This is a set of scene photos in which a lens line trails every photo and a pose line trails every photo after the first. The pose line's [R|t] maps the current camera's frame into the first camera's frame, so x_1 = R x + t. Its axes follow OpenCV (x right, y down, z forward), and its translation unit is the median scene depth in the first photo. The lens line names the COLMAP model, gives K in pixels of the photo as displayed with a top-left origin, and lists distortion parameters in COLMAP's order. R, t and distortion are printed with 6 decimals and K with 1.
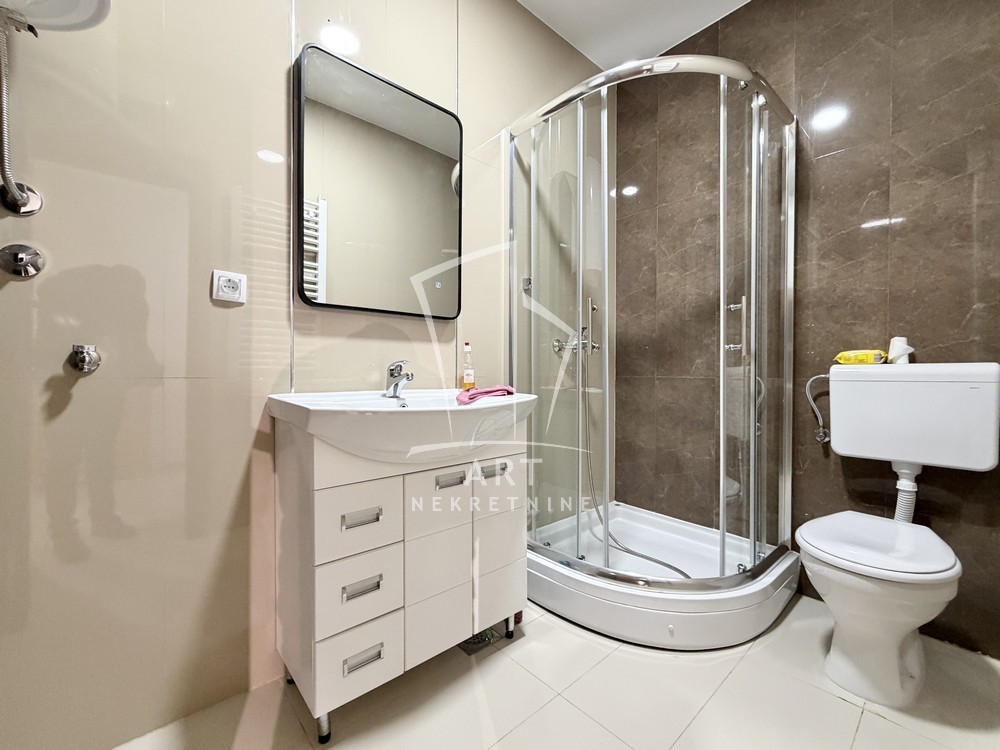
lens RADIAL K [[398.7, 0, 498.1], [0, 398.7, 372.7], [0, 0, 1]] dist [0.000231, 0.000246]
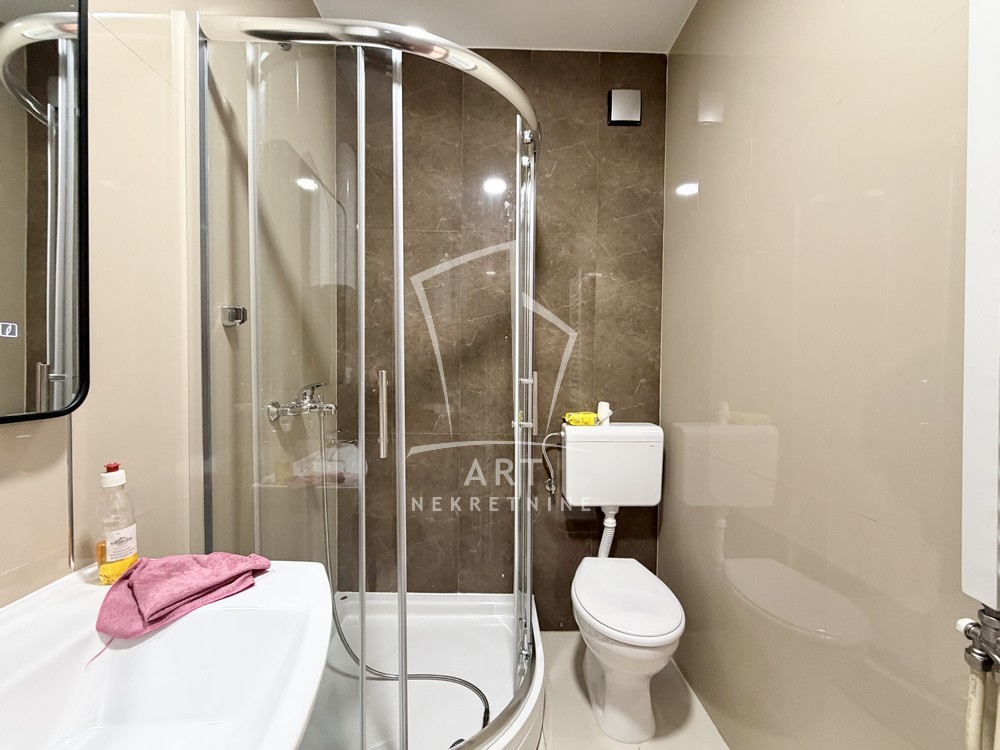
lens RADIAL K [[398.7, 0, 498.5], [0, 398.7, 380.7], [0, 0, 1]] dist [0.000231, 0.000246]
pose [[0.664290, -0.018915, 0.747236, -0.121552], [0.002792, 0.999736, 0.022824, -0.176458], [-0.747470, -0.013075, 0.664167, 0.409707]]
